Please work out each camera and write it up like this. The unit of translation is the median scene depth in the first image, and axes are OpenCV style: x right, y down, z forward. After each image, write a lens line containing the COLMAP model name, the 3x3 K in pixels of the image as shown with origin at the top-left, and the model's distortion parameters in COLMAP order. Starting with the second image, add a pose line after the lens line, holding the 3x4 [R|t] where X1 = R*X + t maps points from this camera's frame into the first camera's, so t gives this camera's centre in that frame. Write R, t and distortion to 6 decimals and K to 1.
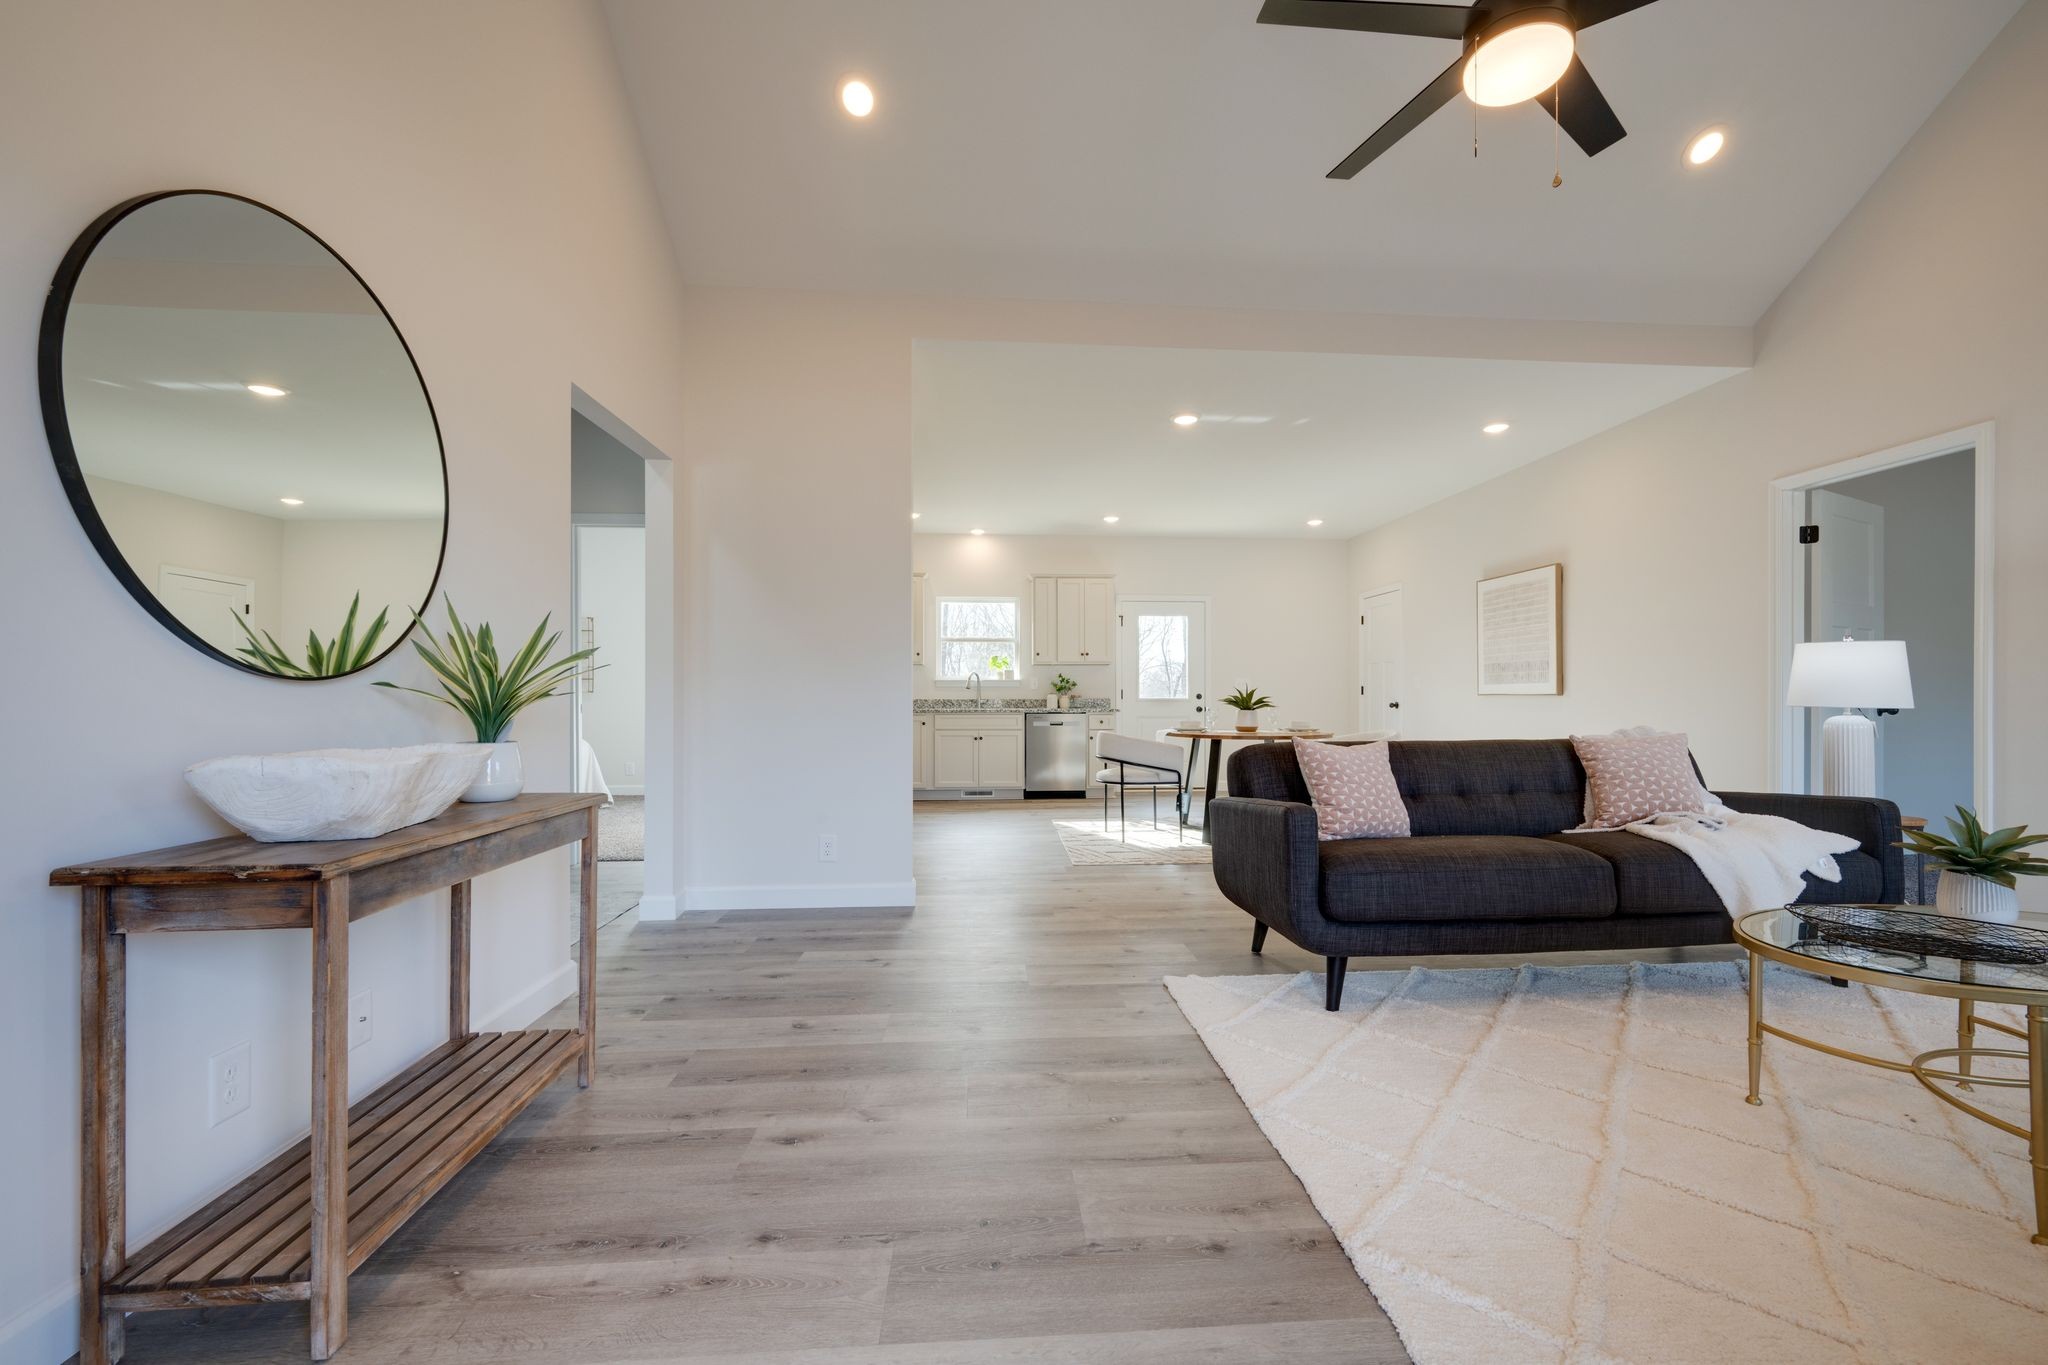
lens RADIAL K [[839.7, 0, 1038.2], [0, 839.7, 690.7], [0, 0, 1]] dist [-0.003887, -0.001200]
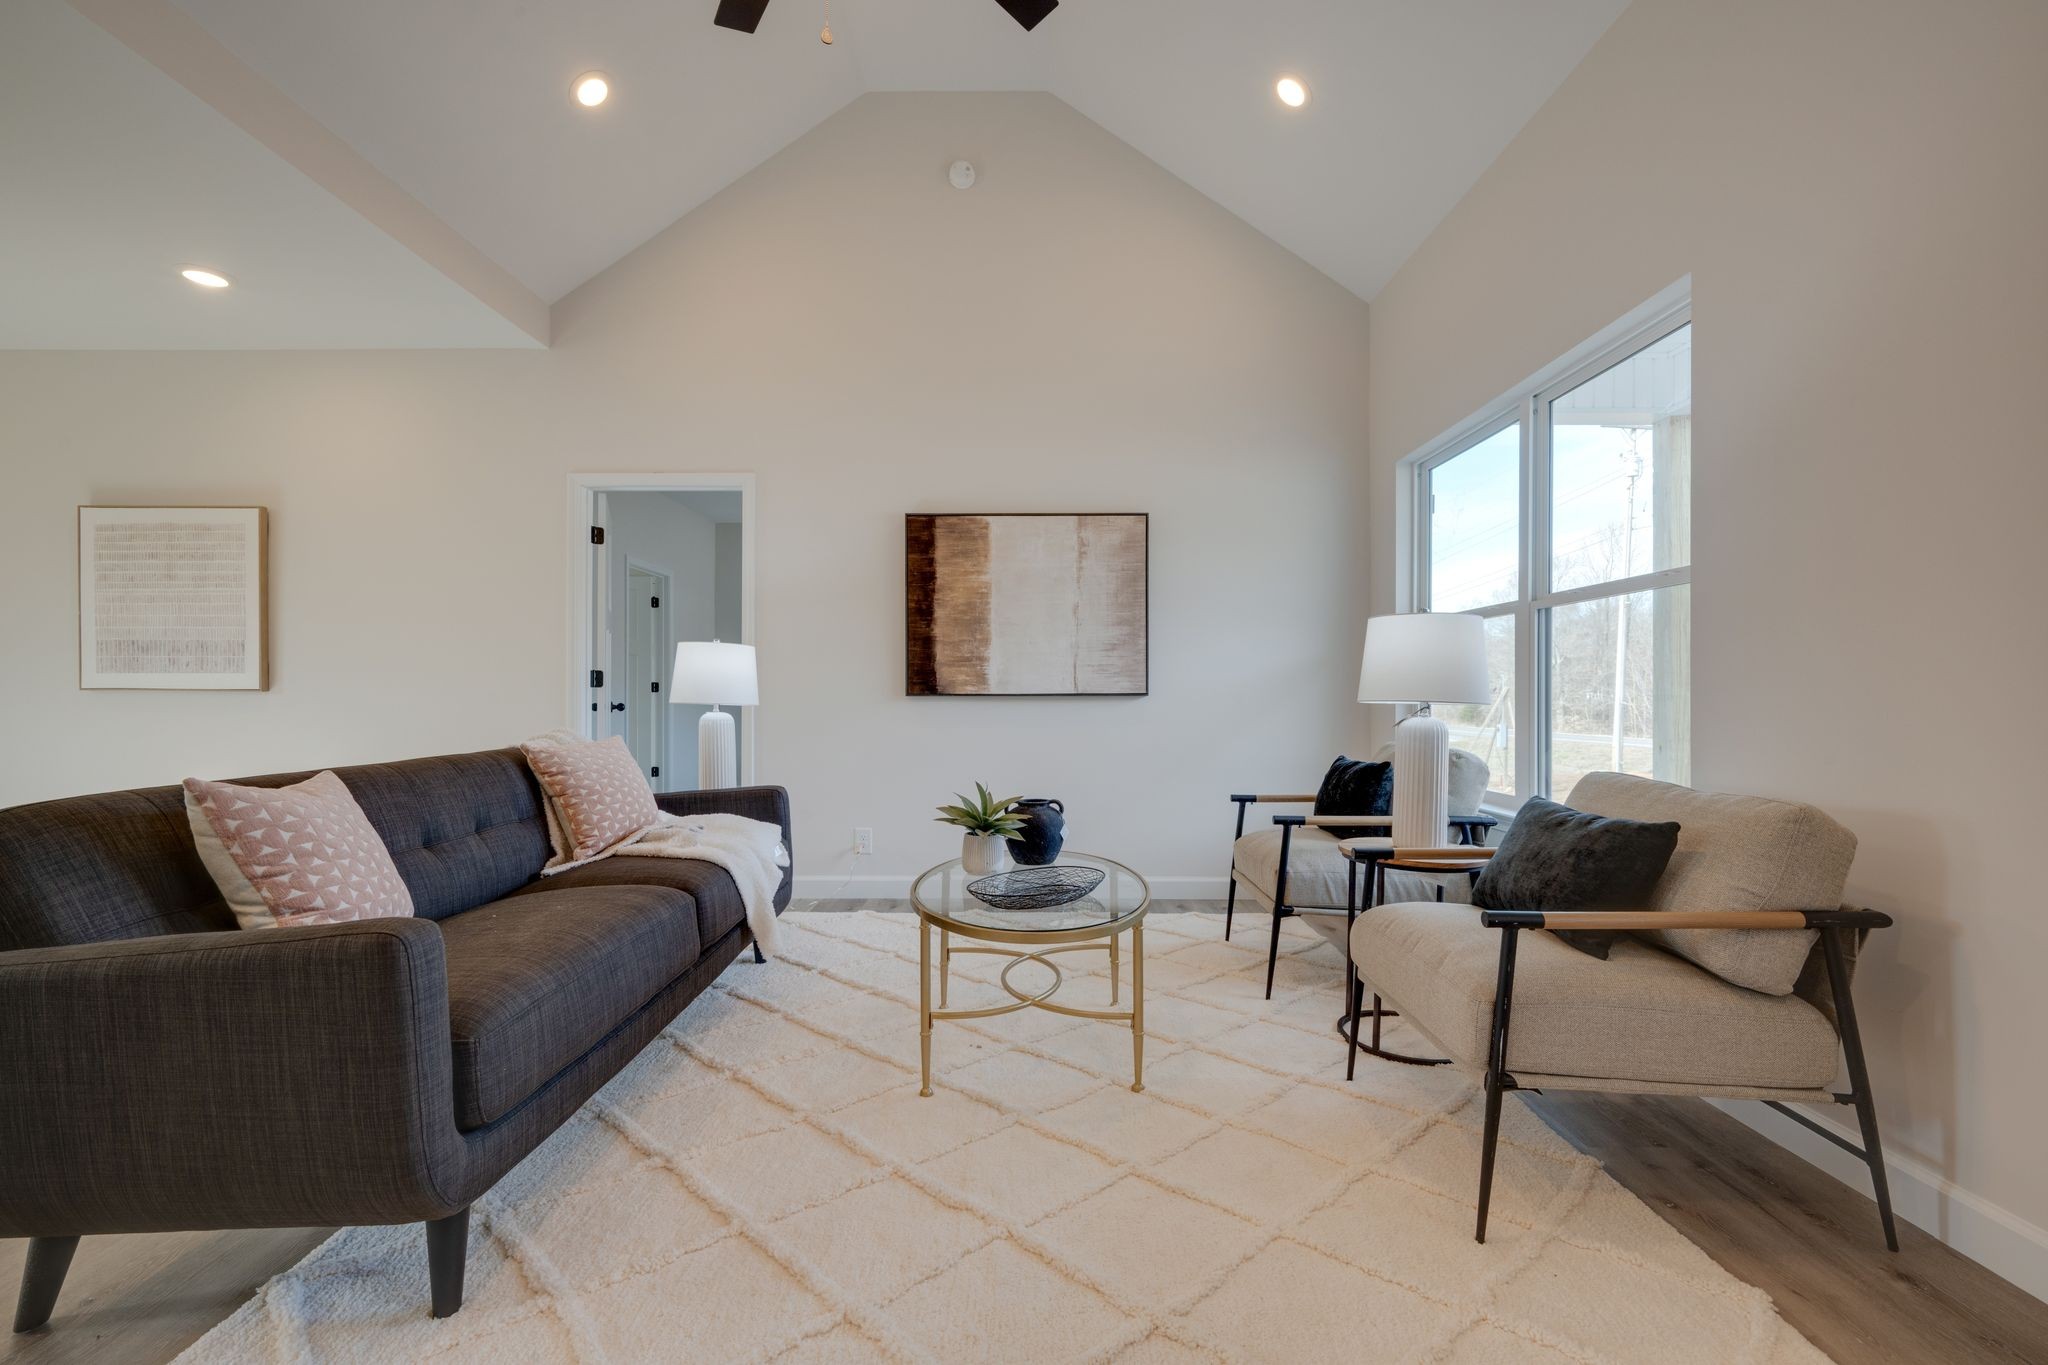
lens RADIAL K [[839.7, 0, 1215.0], [0, 839.7, 698.5], [0, 0, 1]] dist [-0.003887, -0.001200]
pose [[0.074533, 0.000397, 0.997218, -0.074002], [-0.012675, 0.999920, 0.000550, 0.003653], [-0.997138, -0.012681, 0.074532, 0.319847]]
